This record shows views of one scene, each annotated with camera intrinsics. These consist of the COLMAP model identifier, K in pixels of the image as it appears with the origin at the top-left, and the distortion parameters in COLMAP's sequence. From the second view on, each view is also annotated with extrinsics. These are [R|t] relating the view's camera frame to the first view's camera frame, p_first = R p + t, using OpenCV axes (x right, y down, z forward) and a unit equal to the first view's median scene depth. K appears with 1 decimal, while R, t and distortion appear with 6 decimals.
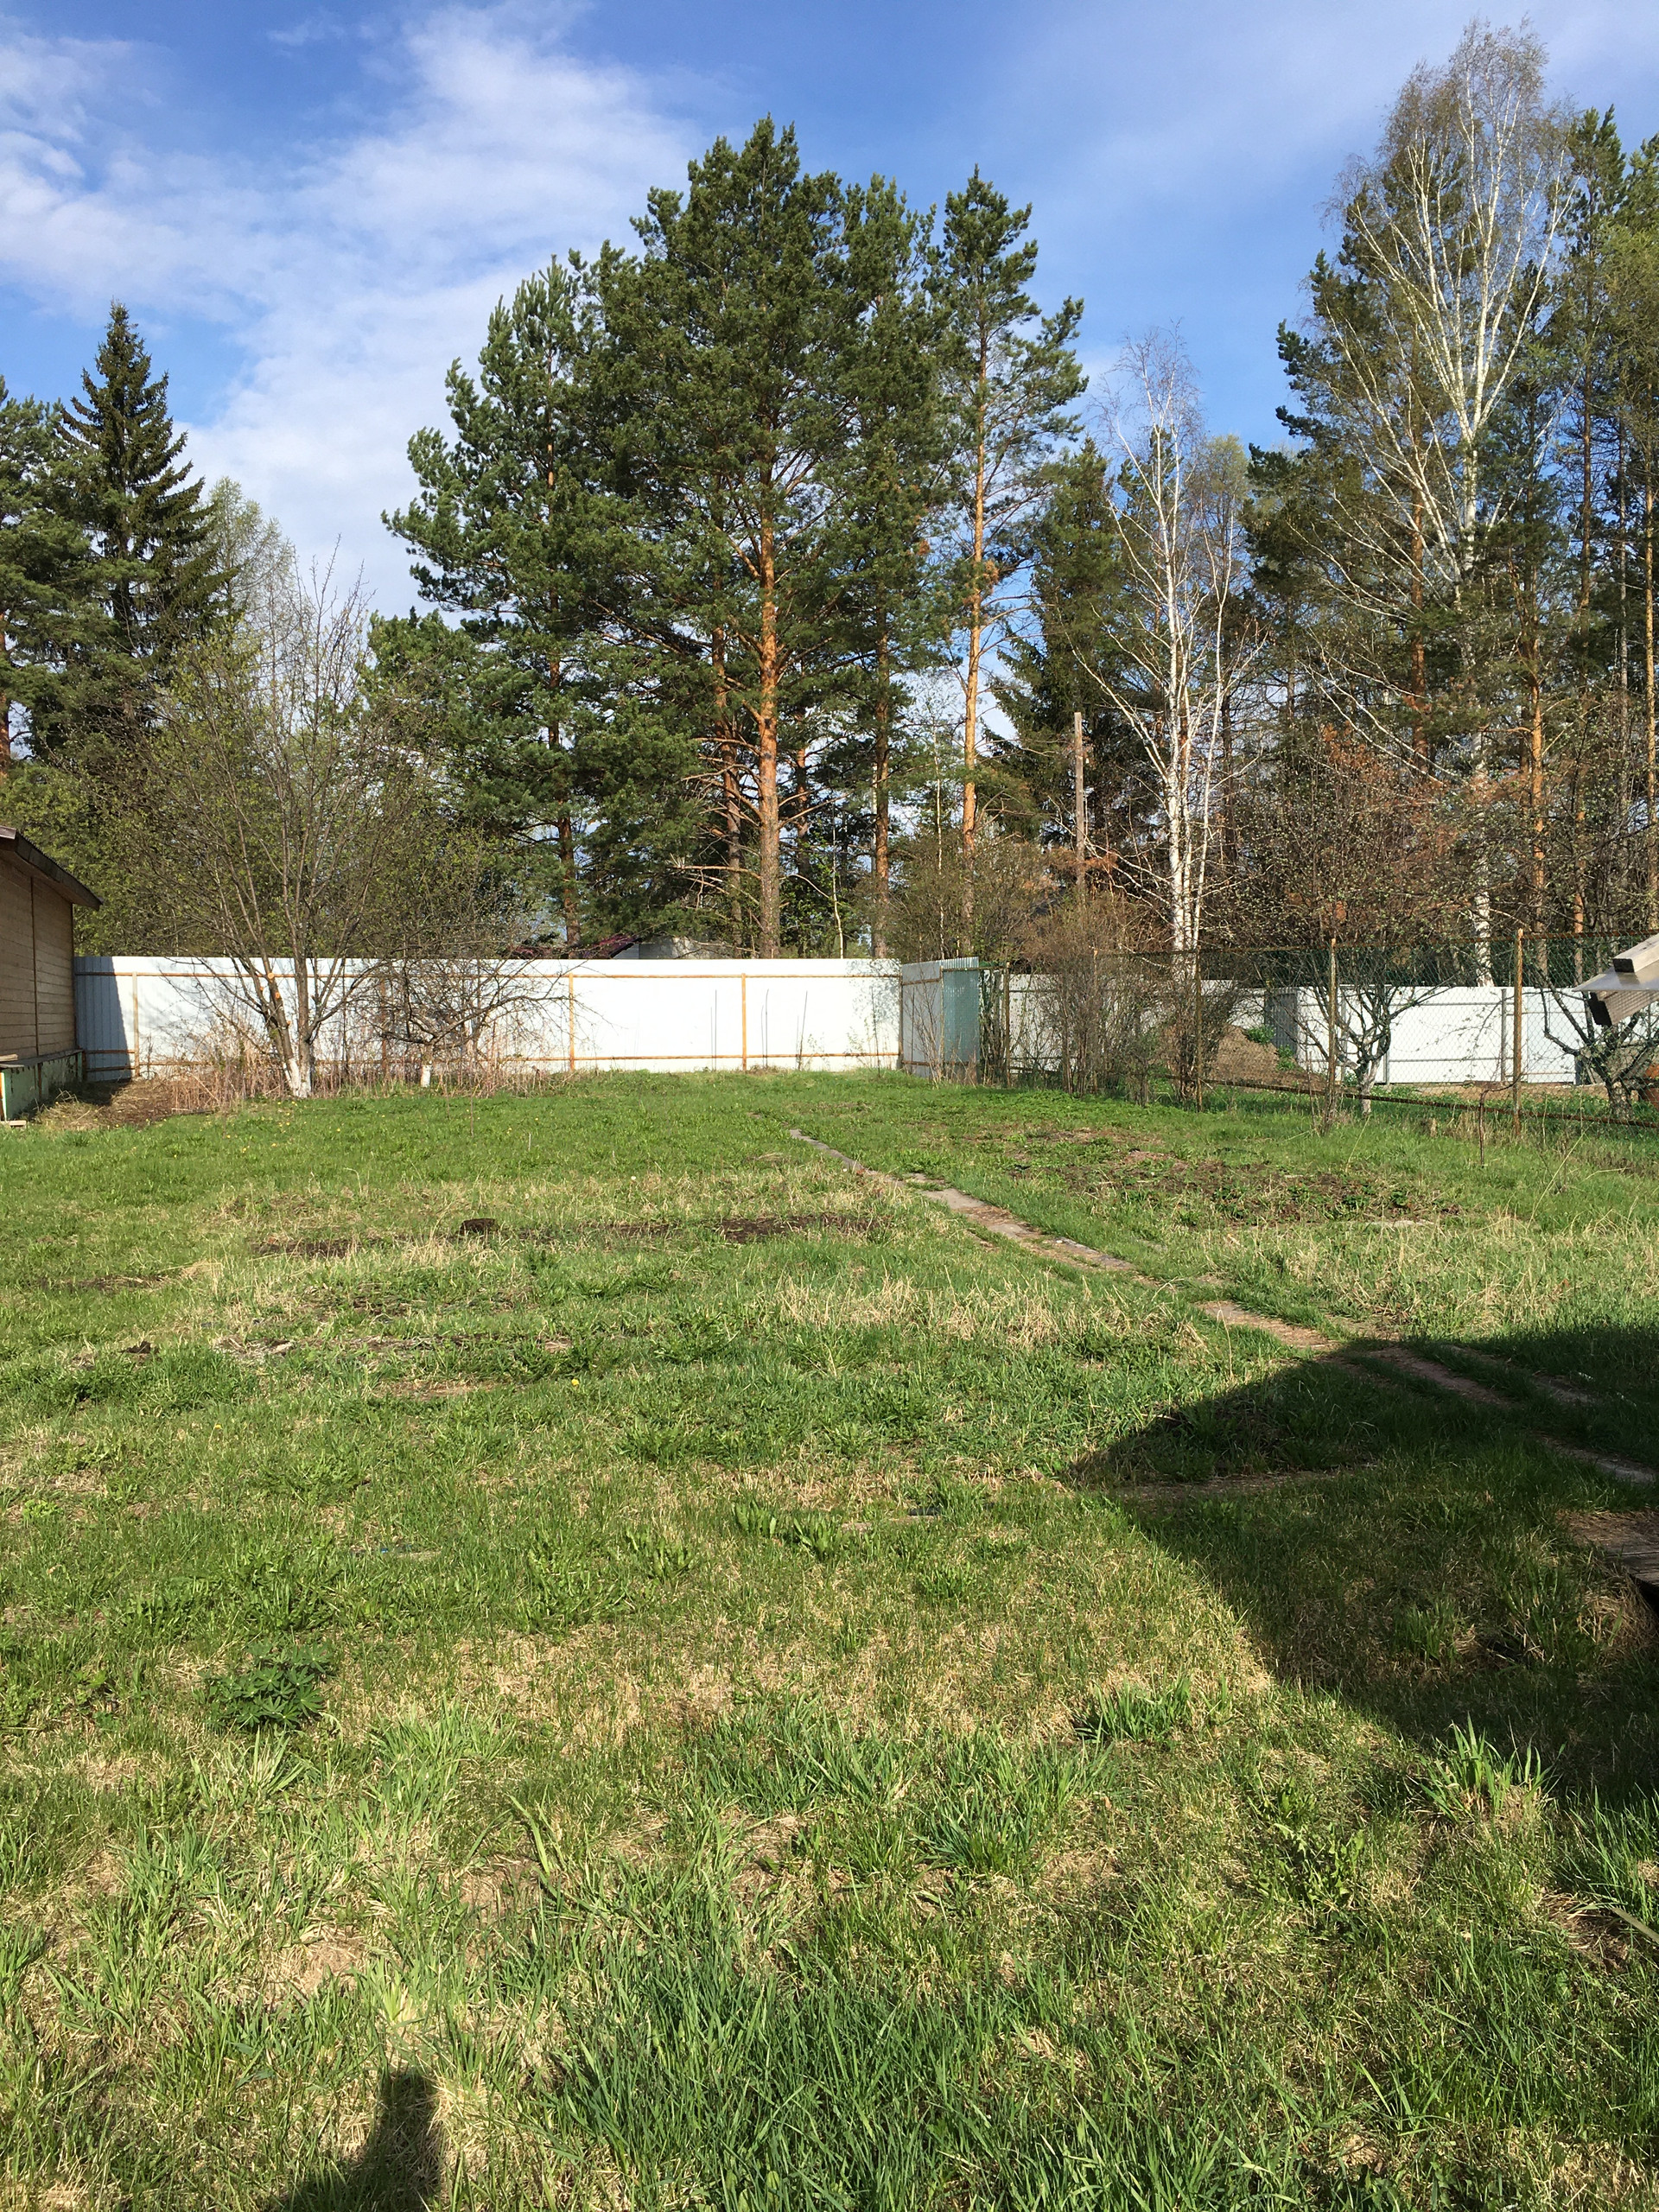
lens RADIAL K [[1976.2, 0, 829.5], [0, 1976.2, 1106.0], [0, 0, 1]] dist [0.093890, -0.086128]
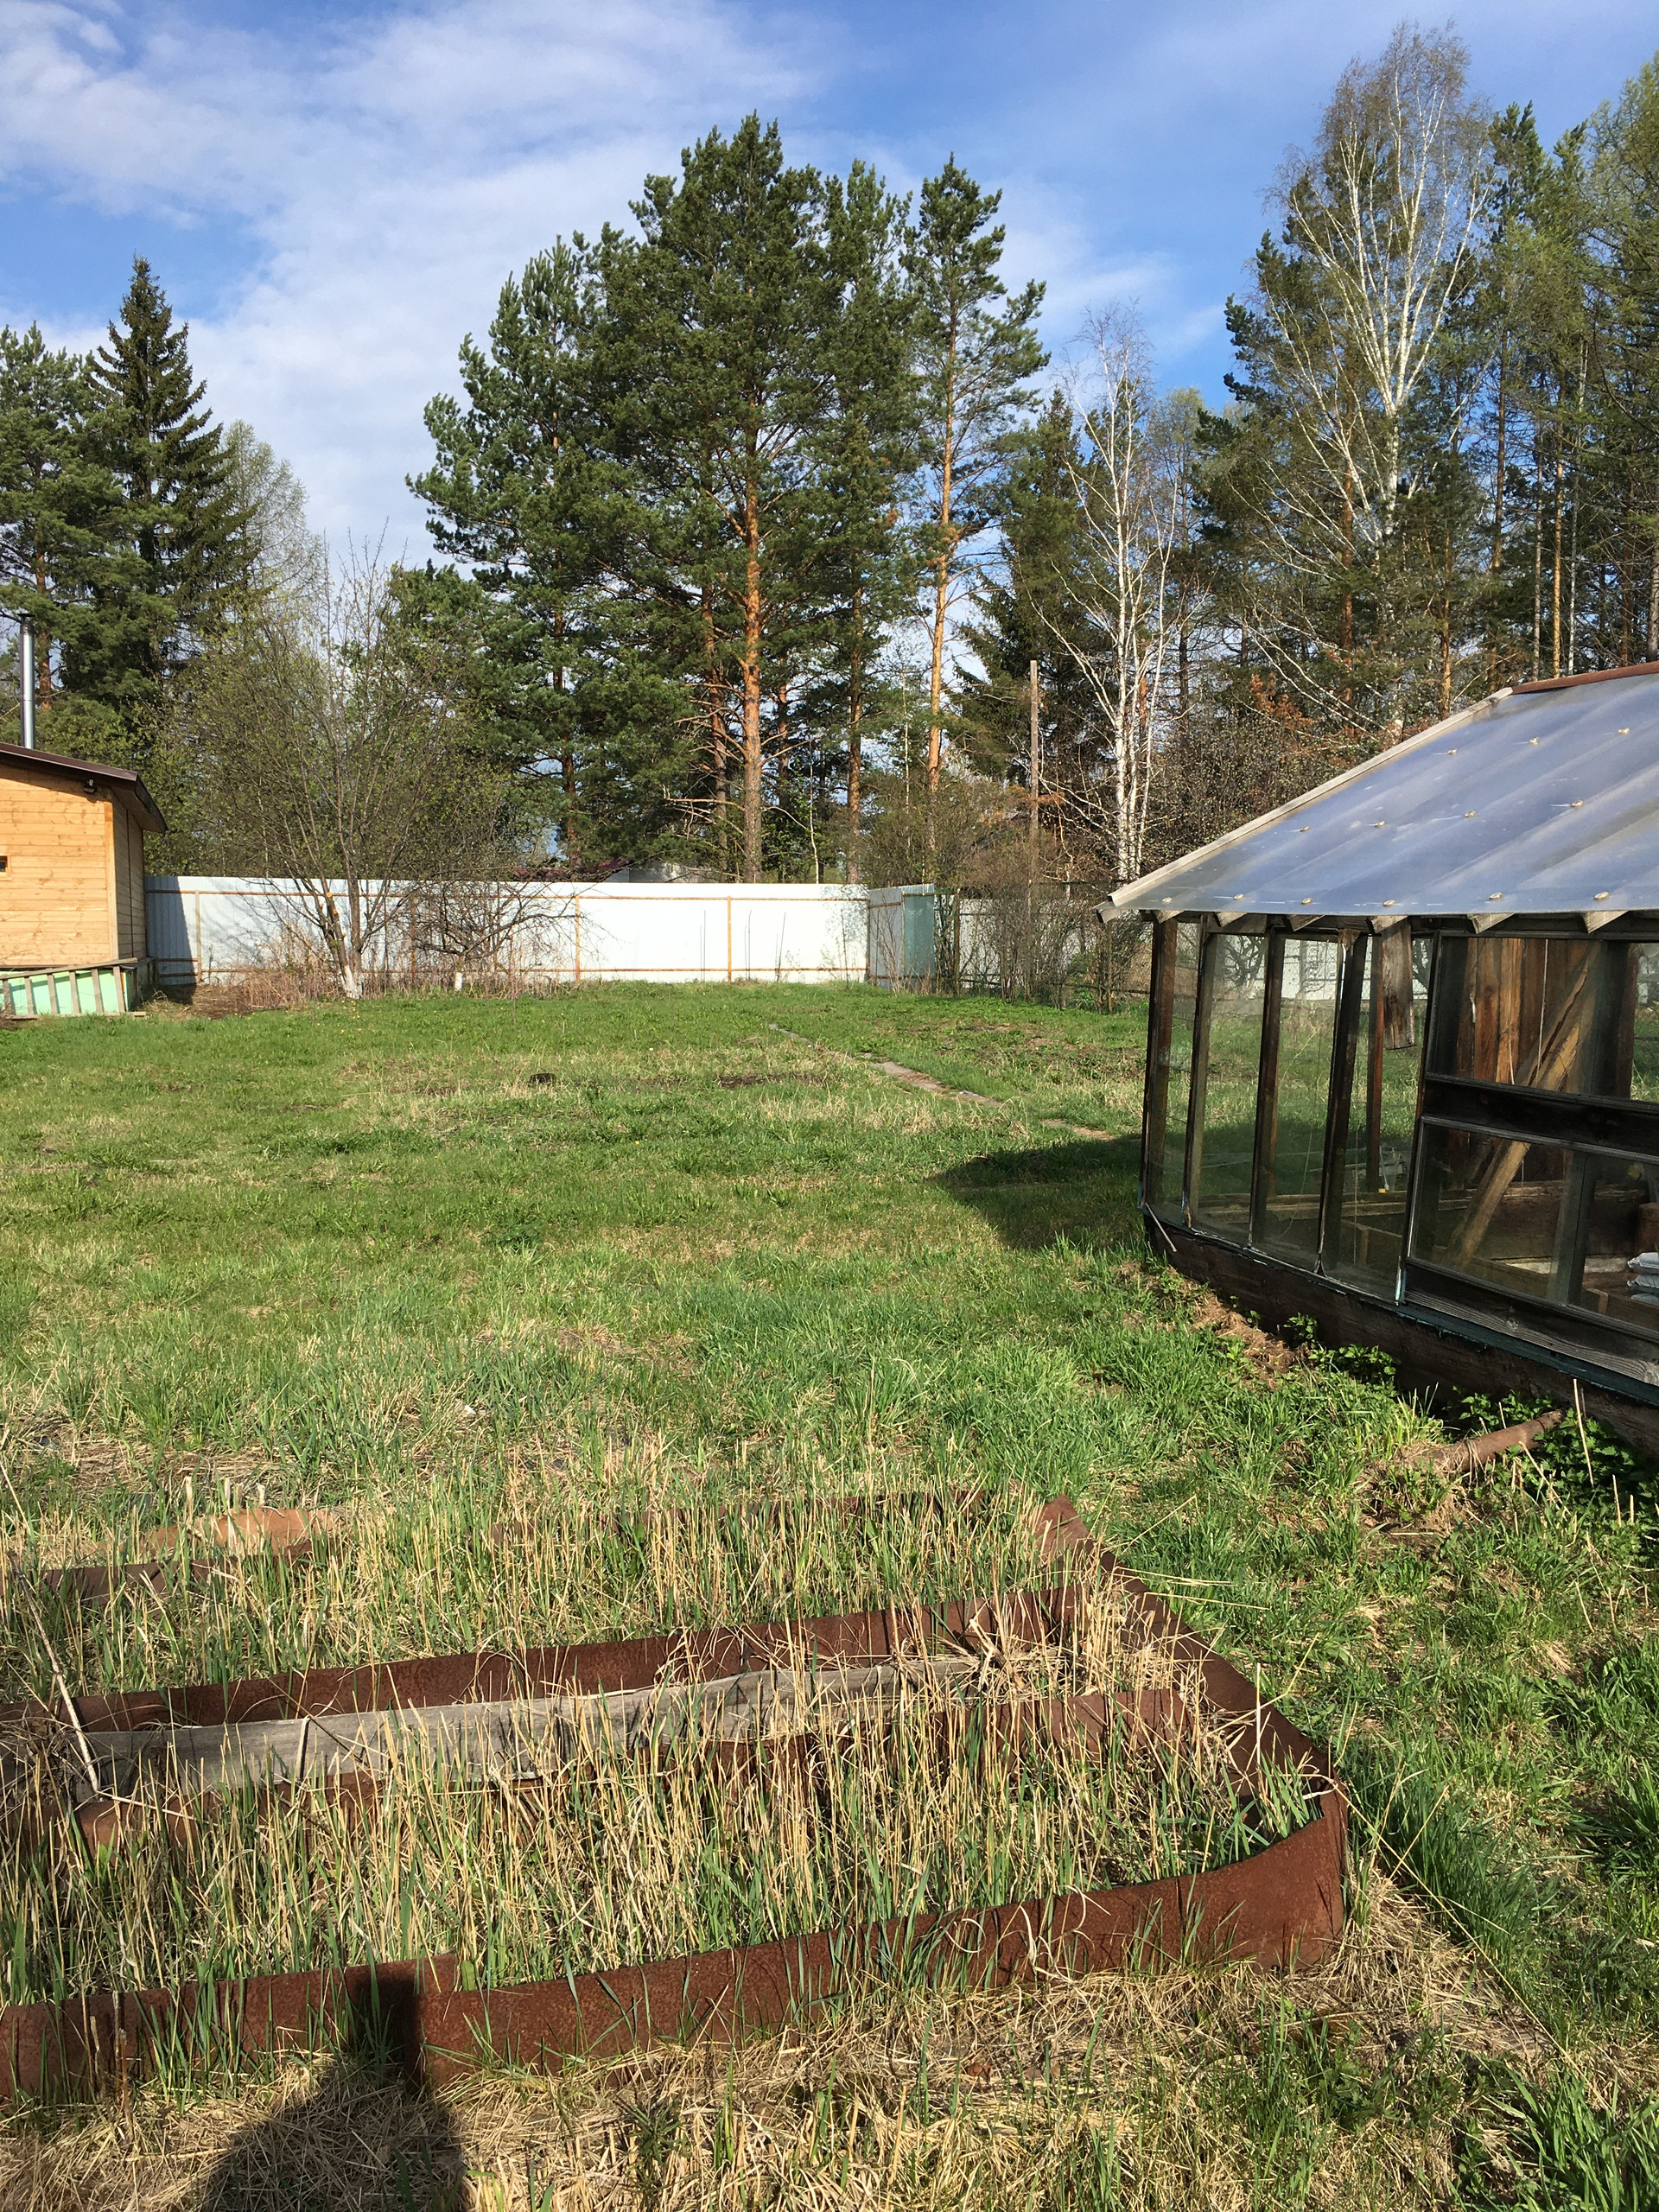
lens RADIAL K [[1983.1, 0, 835.5], [0, 1983.1, 1058.2], [0, 0, 1]] dist [0.096189, -0.000047]
pose [[0.999889, 0.007650, 0.012817, 0.002753], [-0.007835, 0.999865, 0.014474, 0.007066], [-0.012705, -0.014573, 0.999813, -0.111587]]
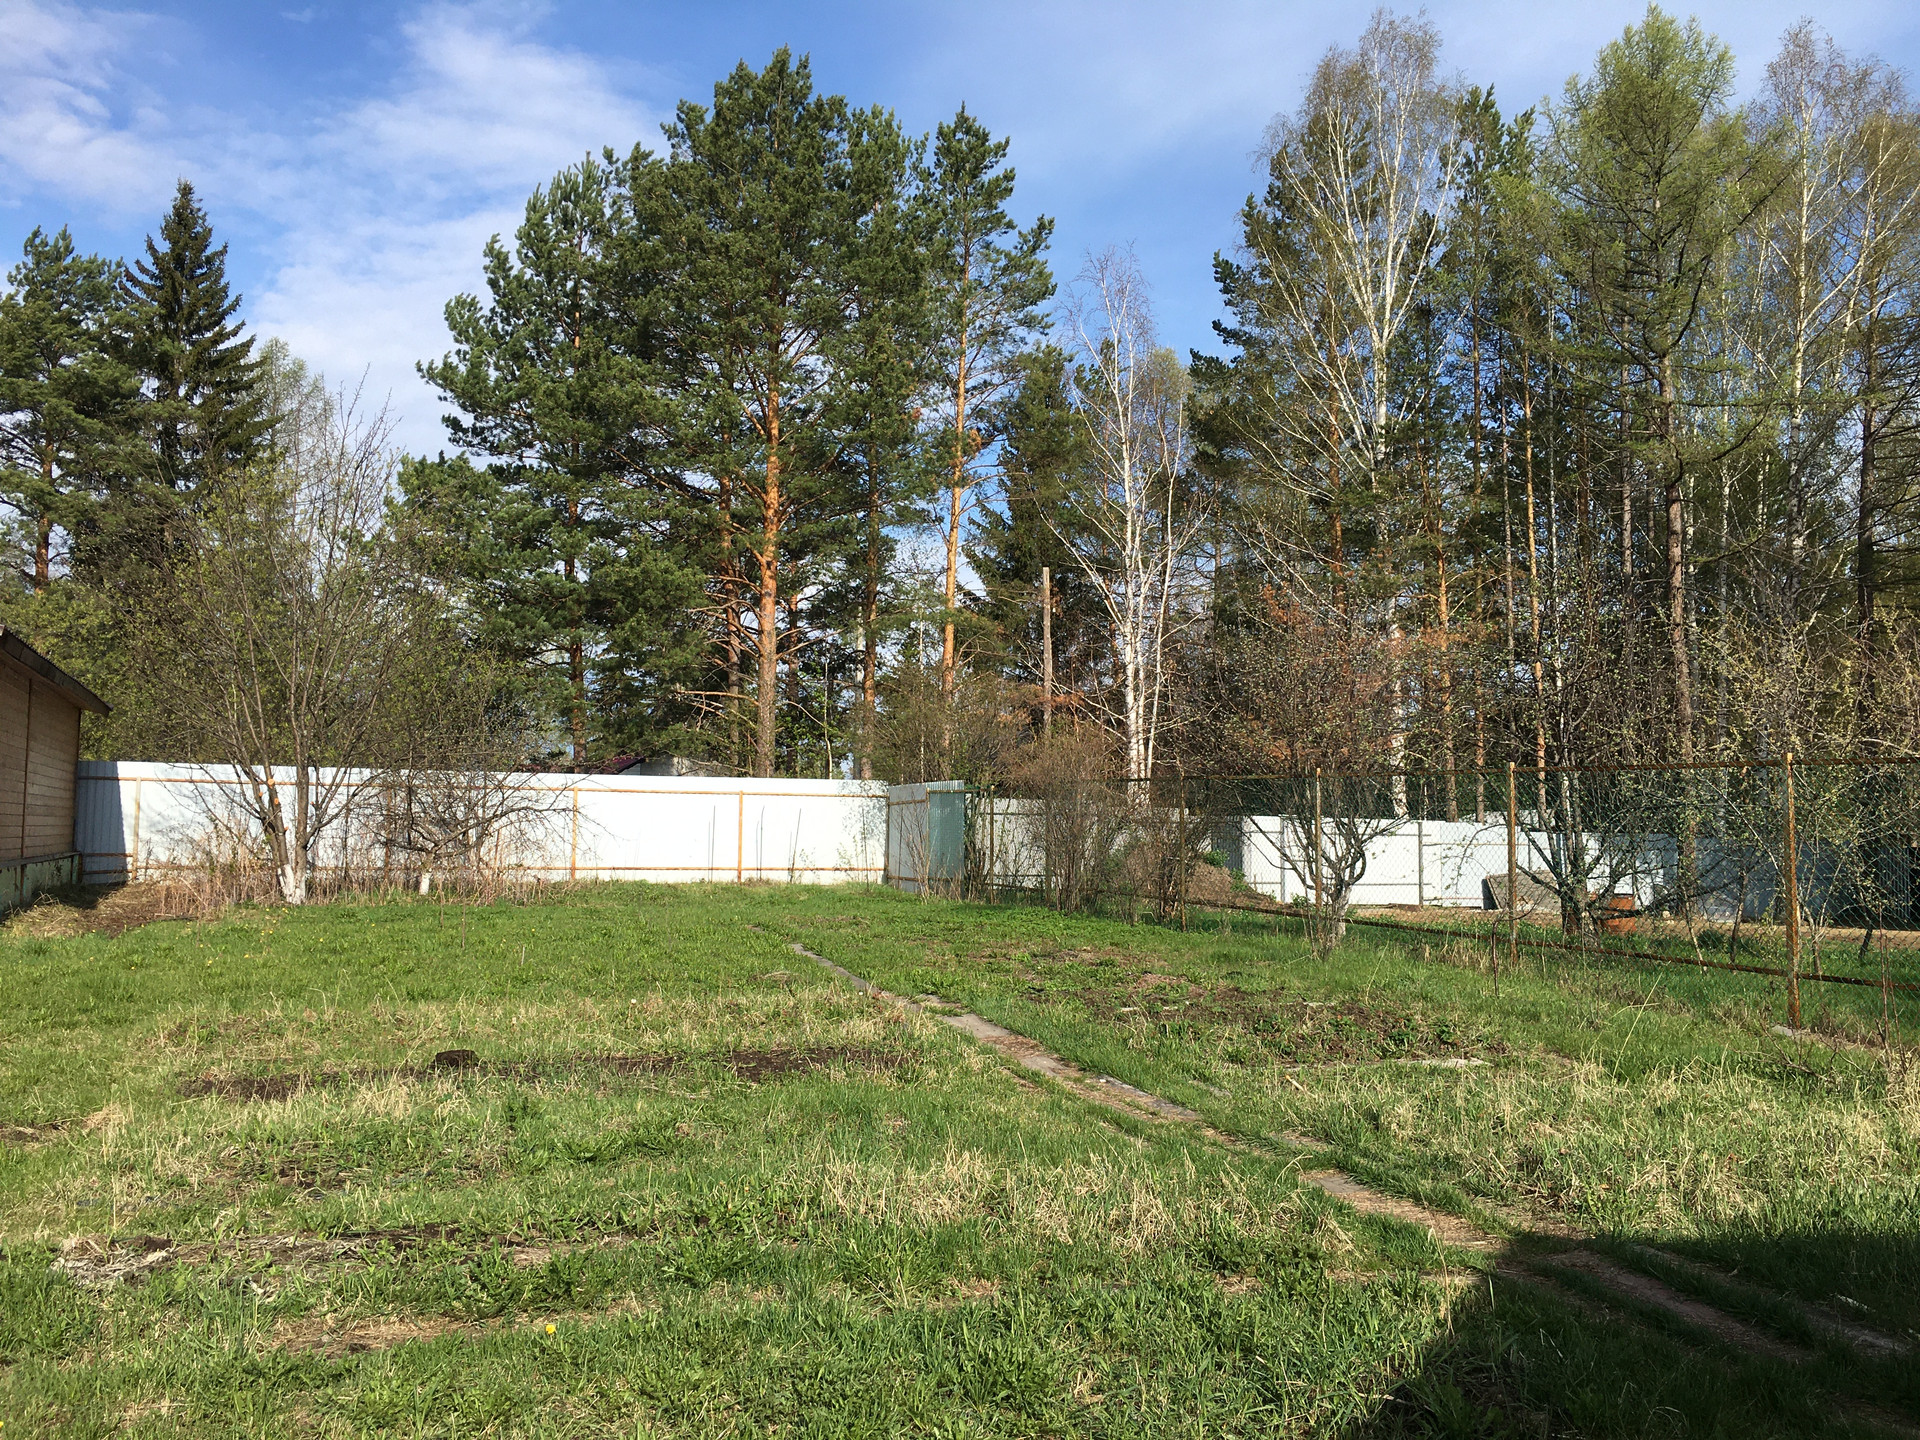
lens RADIAL K [[1715.3, 0, 960.0], [0, 1715.3, 720.0], [0, 0, 1]] dist [0.093890, -0.086128]
pose [[0.995747, 0.027059, 0.088068, -0.007013], [-0.016985, 0.993428, -0.113194, -0.001694], [-0.090552, 0.111217, 0.989662, 0.056315]]
